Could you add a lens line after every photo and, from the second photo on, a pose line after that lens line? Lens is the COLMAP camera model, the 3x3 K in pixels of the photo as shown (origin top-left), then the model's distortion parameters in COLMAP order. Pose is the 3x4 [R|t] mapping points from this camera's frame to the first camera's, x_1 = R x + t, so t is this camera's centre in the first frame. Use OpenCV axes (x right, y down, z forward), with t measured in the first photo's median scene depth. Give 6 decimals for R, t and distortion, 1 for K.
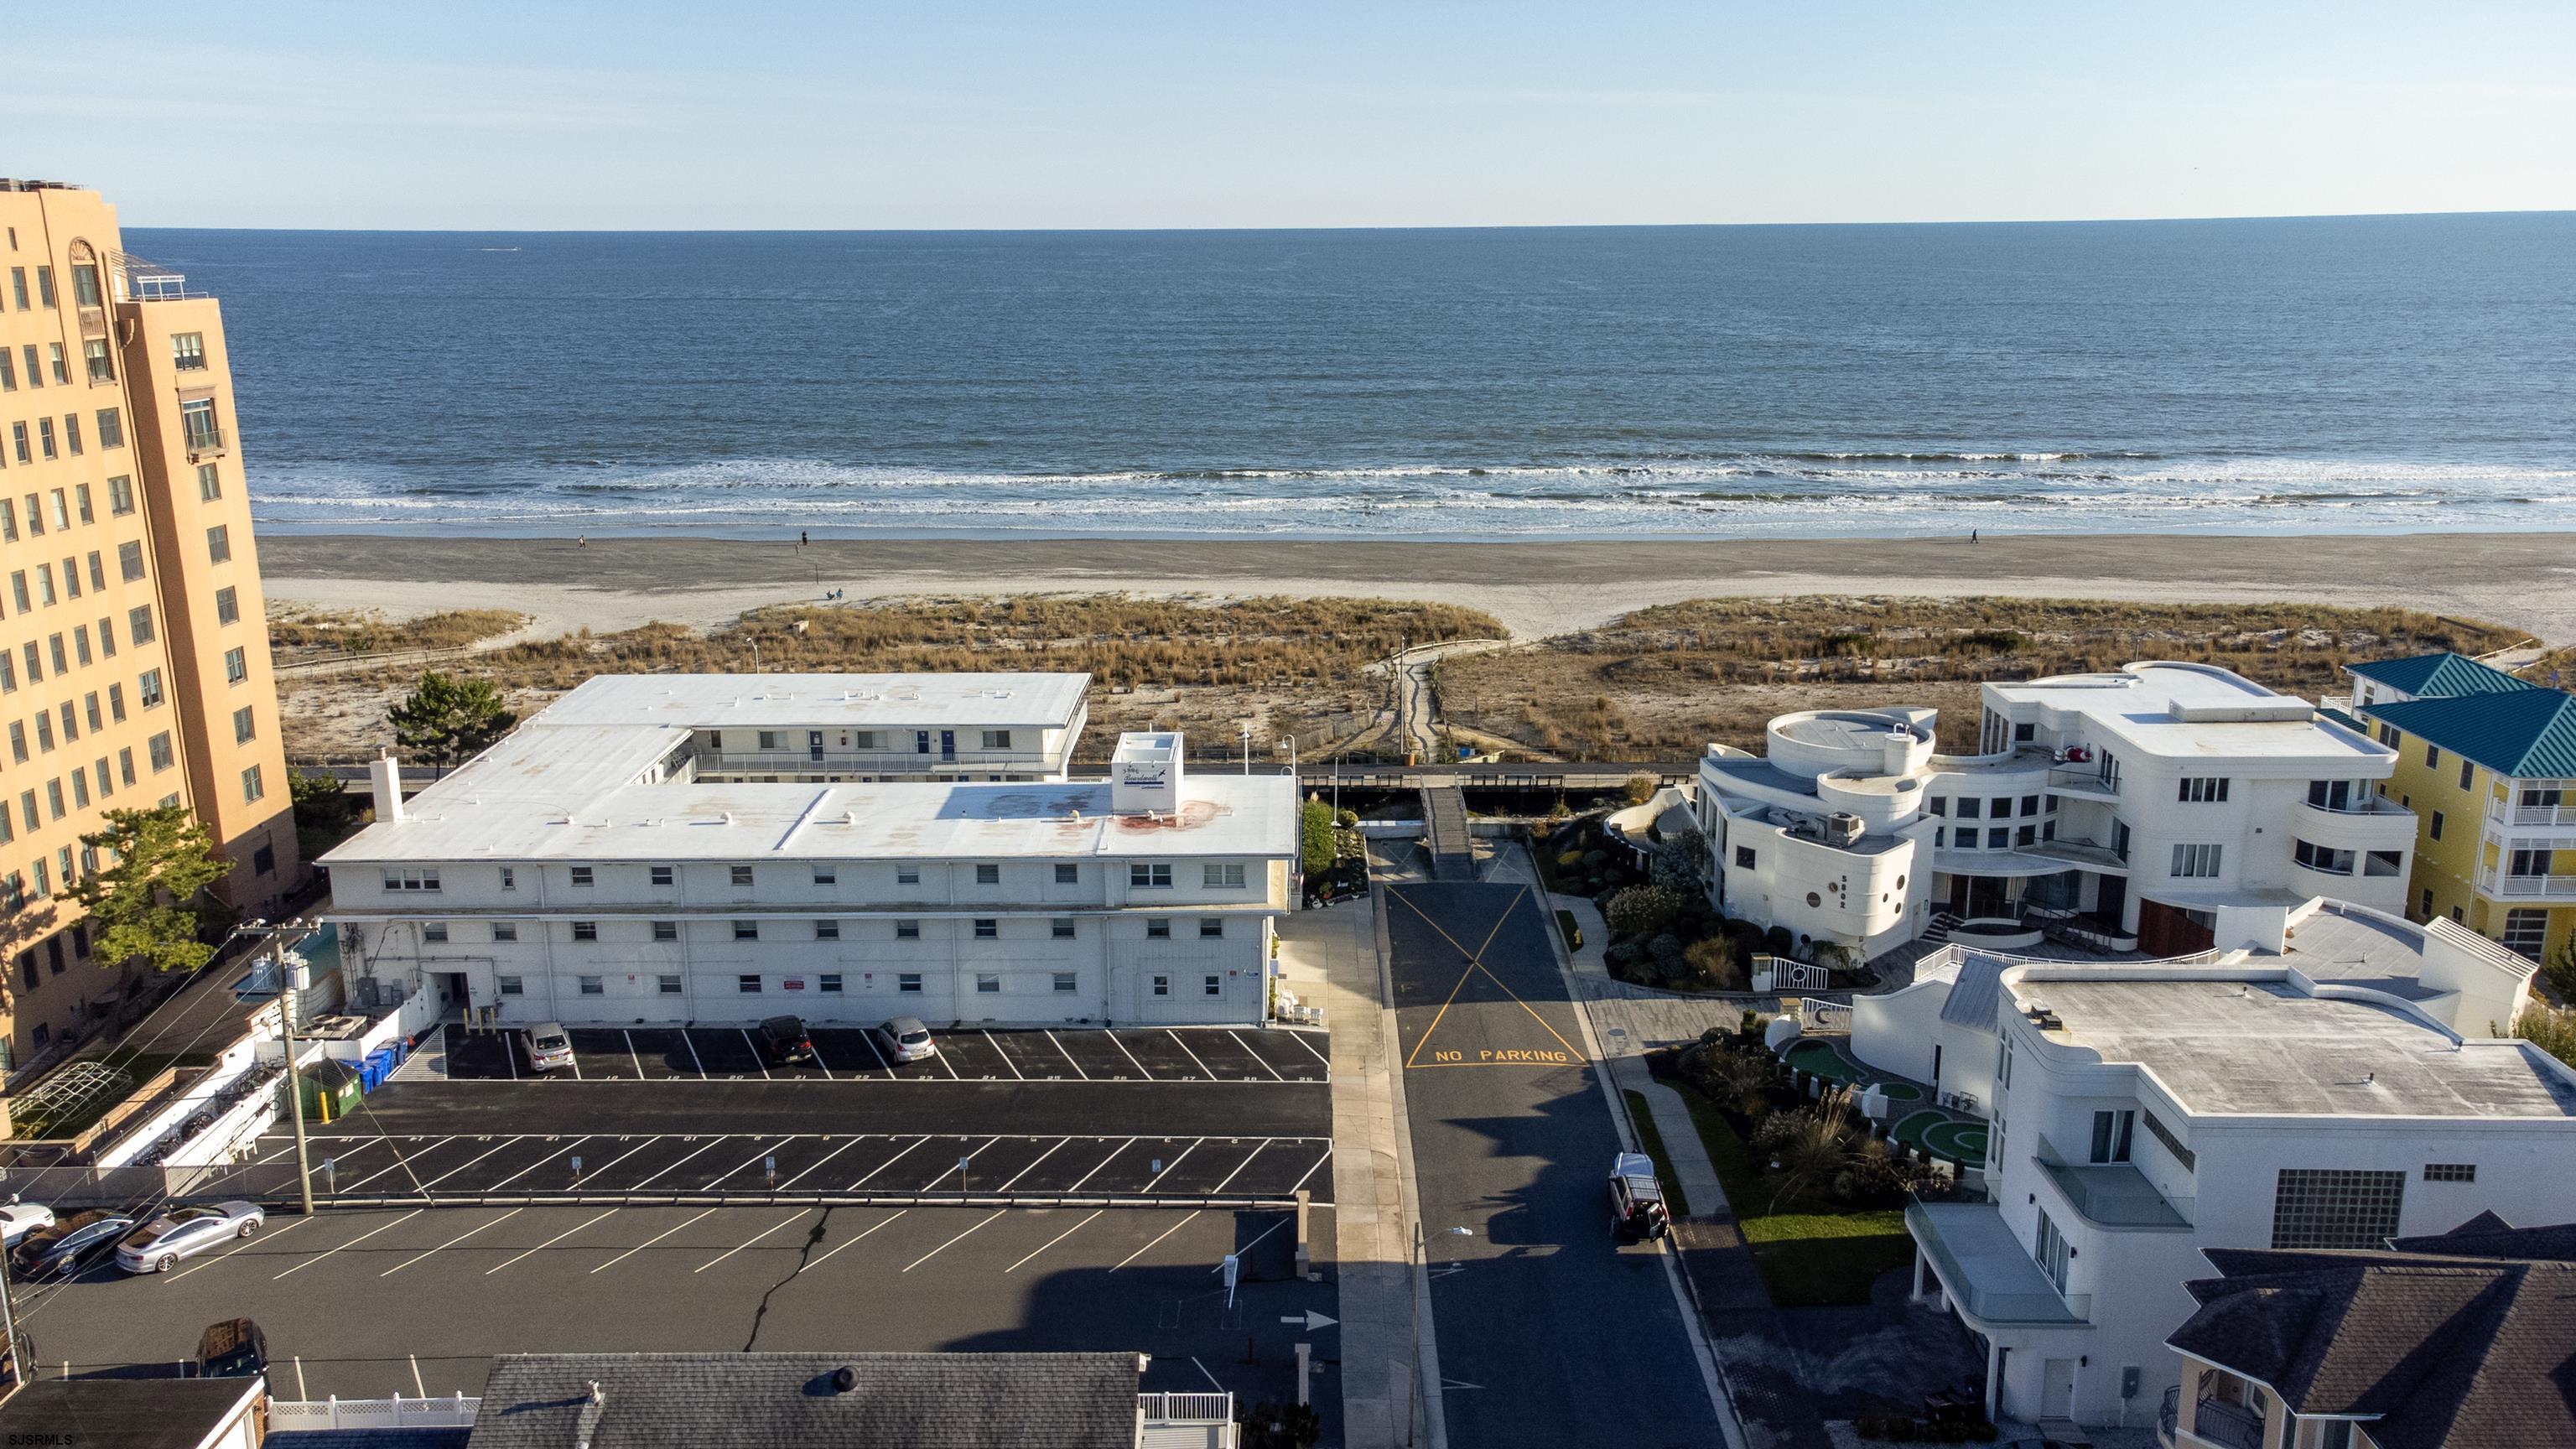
lens RADIAL K [[1944.1, 0, 1280.7], [0, 1944.1, 723.3], [0, 0, 1]] dist [0.052579, 0.002752]
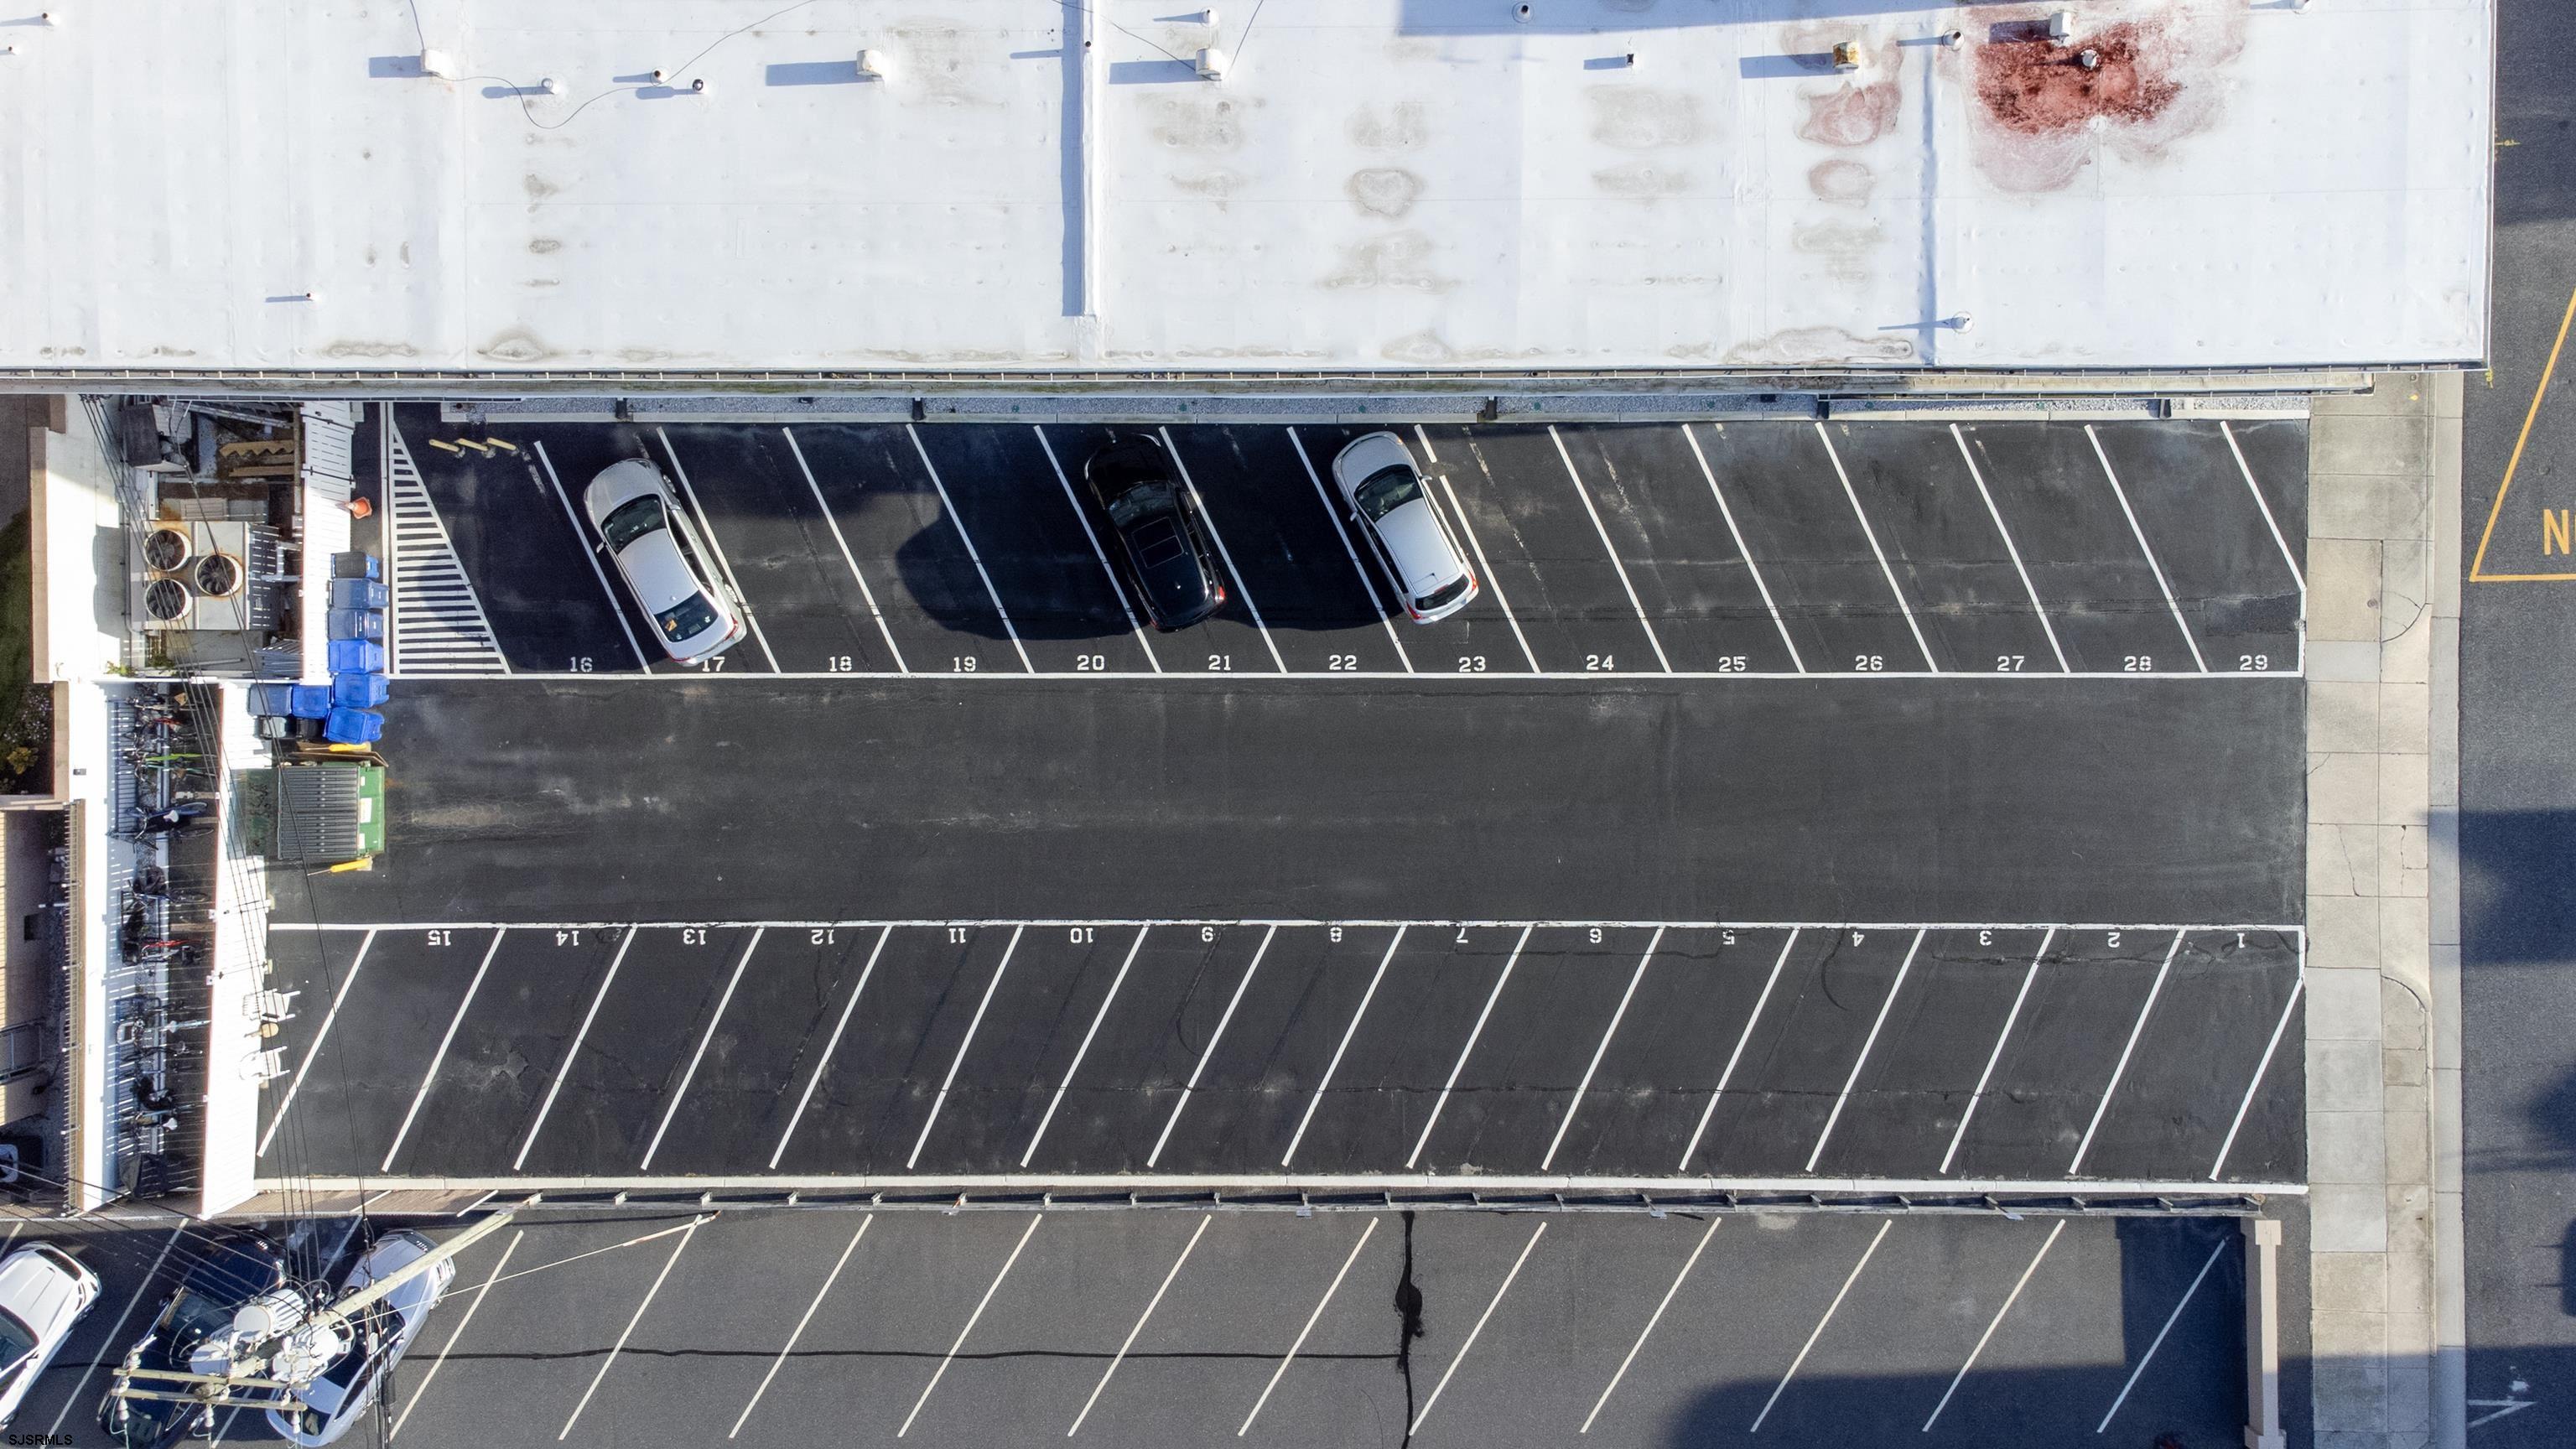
lens RADIAL K [[1980.3, 0, 1283.8], [0, 1980.3, 720.2], [0, 0, 1]] dist [0.044119, 0.014585]
pose [[0.999873, -0.012793, -0.009522, -0.195353], [0.012248, 0.233558, 0.972266, -0.263109], [-0.010215, -0.972259, 0.233685, 0.756089]]
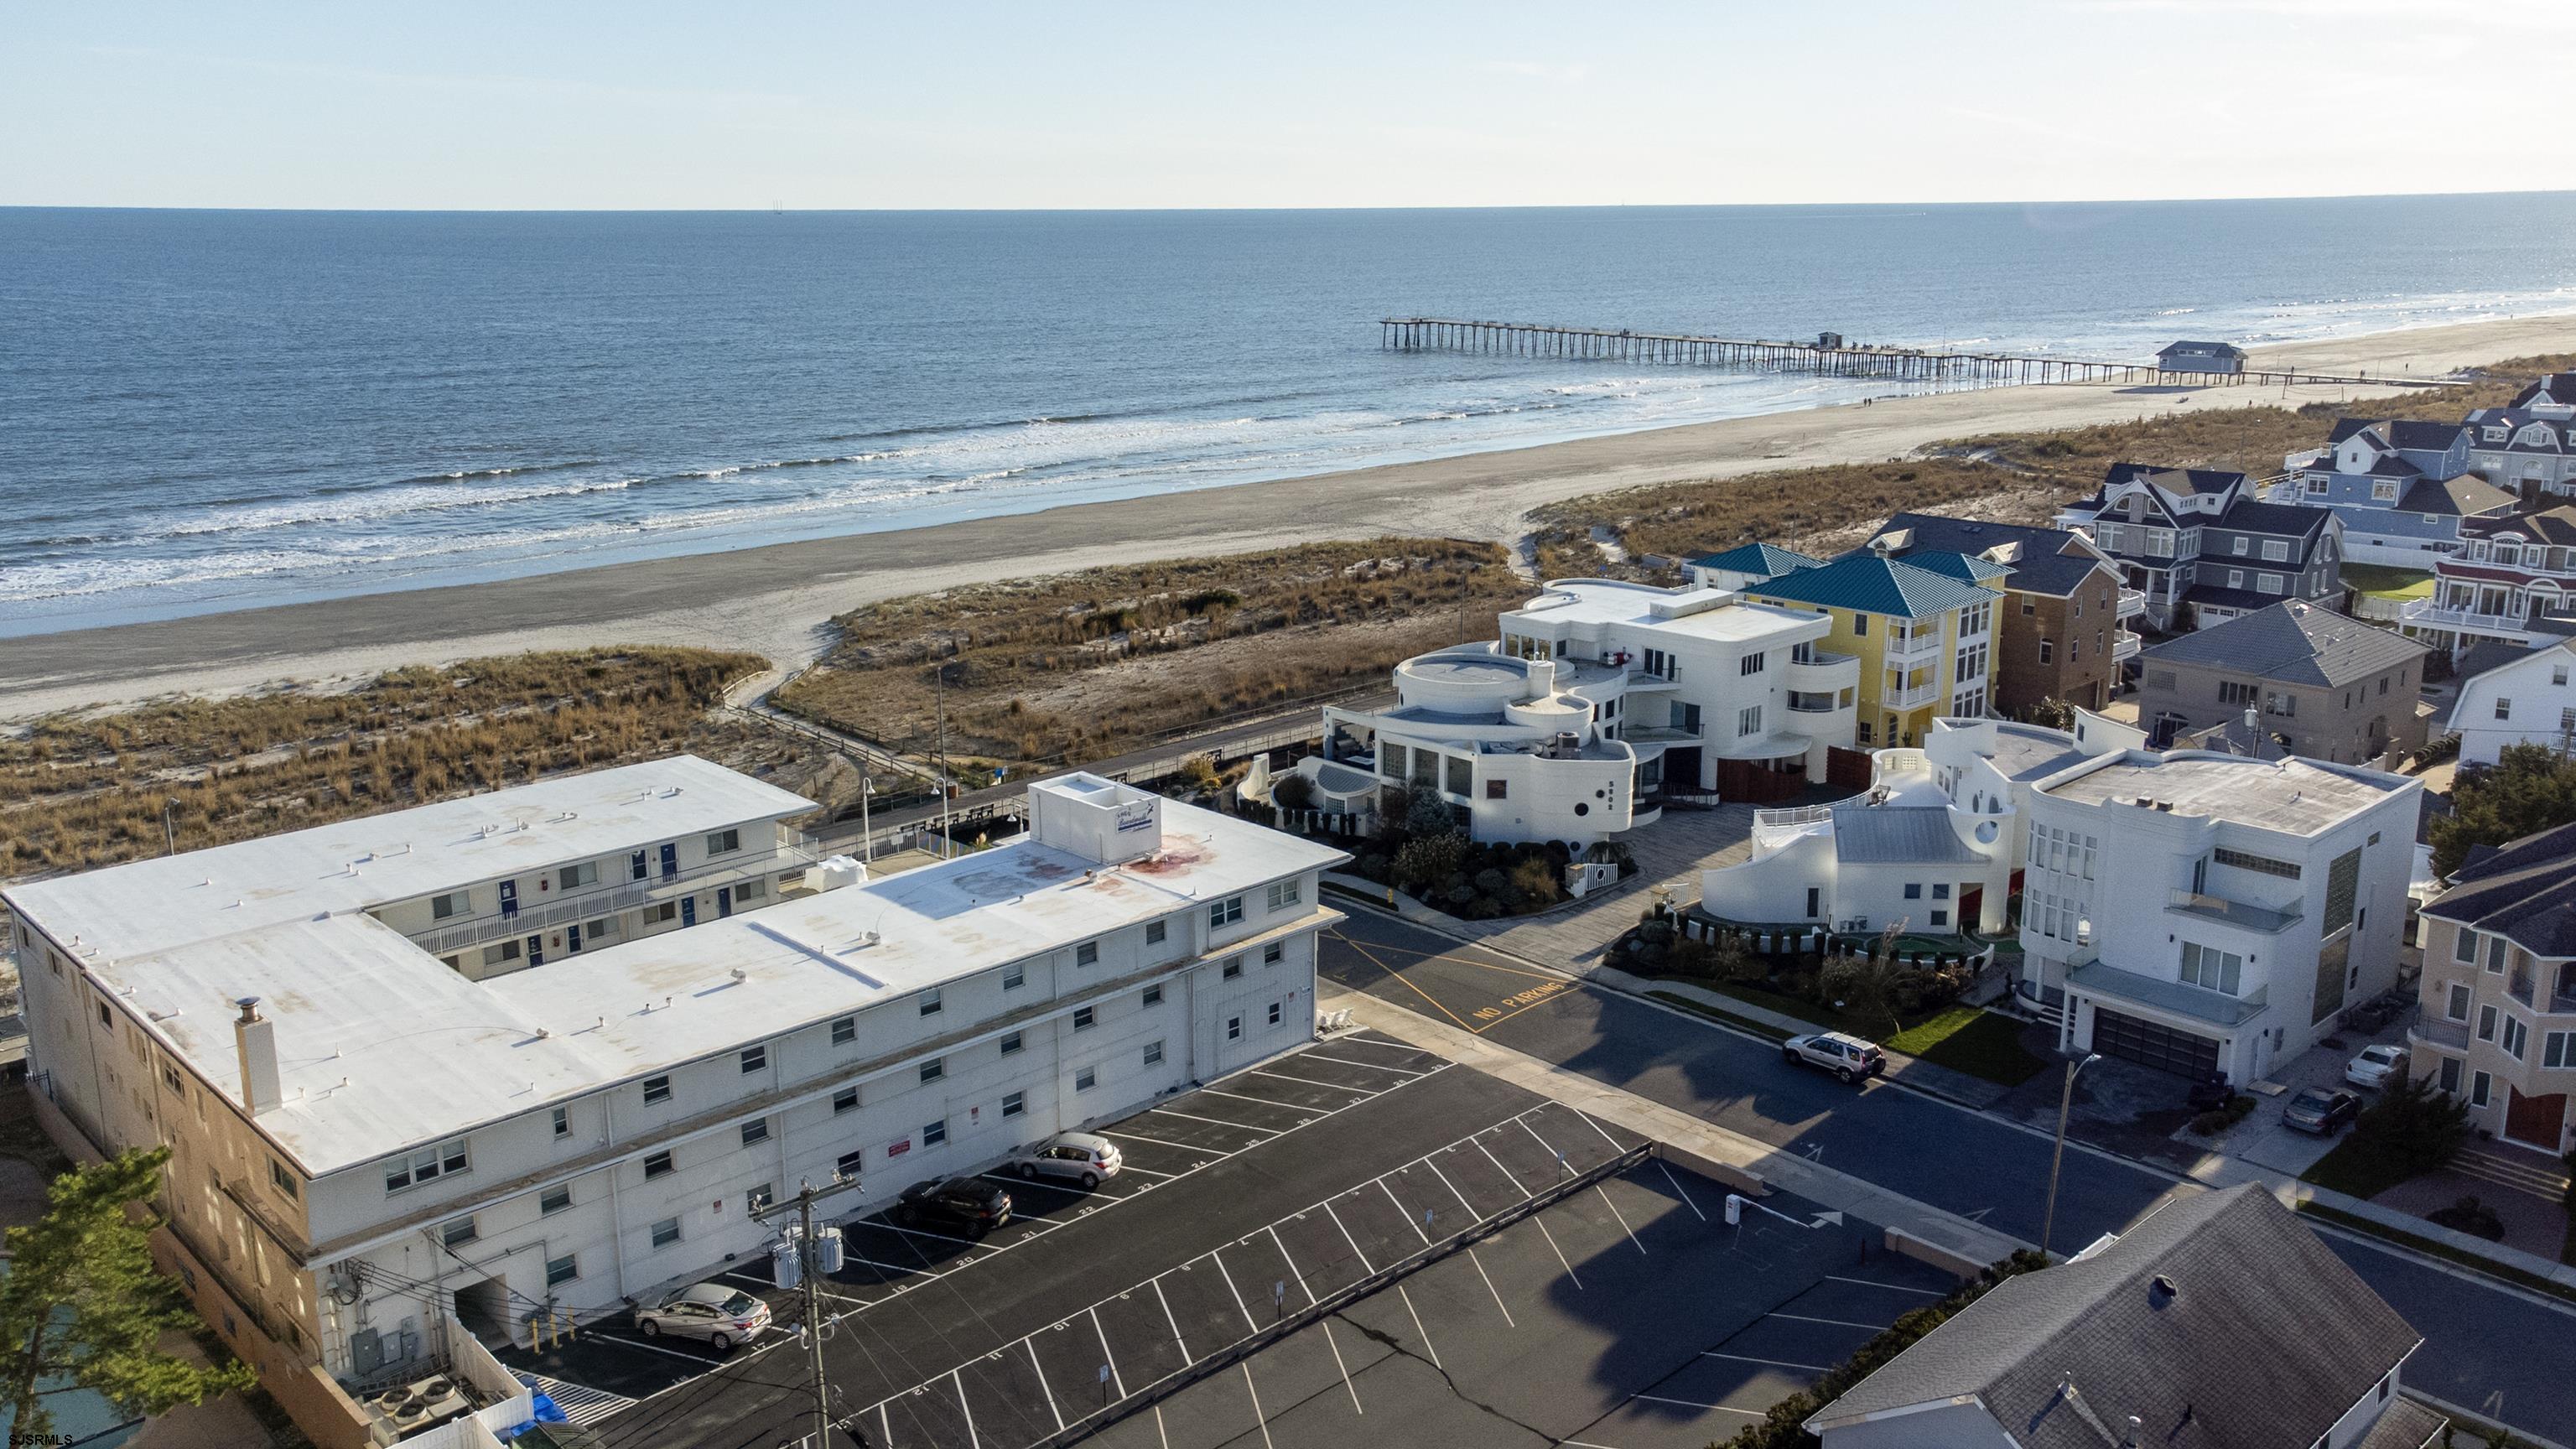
lens RADIAL K [[2032.6, 0, 1288.0], [0, 2032.6, 724.5], [0, 0, 1]] dist [0.105801, -0.193515]
pose [[0.721114, -0.169680, 0.671716, -0.624444], [0.173853, 0.982841, 0.061634, -0.059772], [-0.670648, 0.072334, 0.738240, 0.227611]]
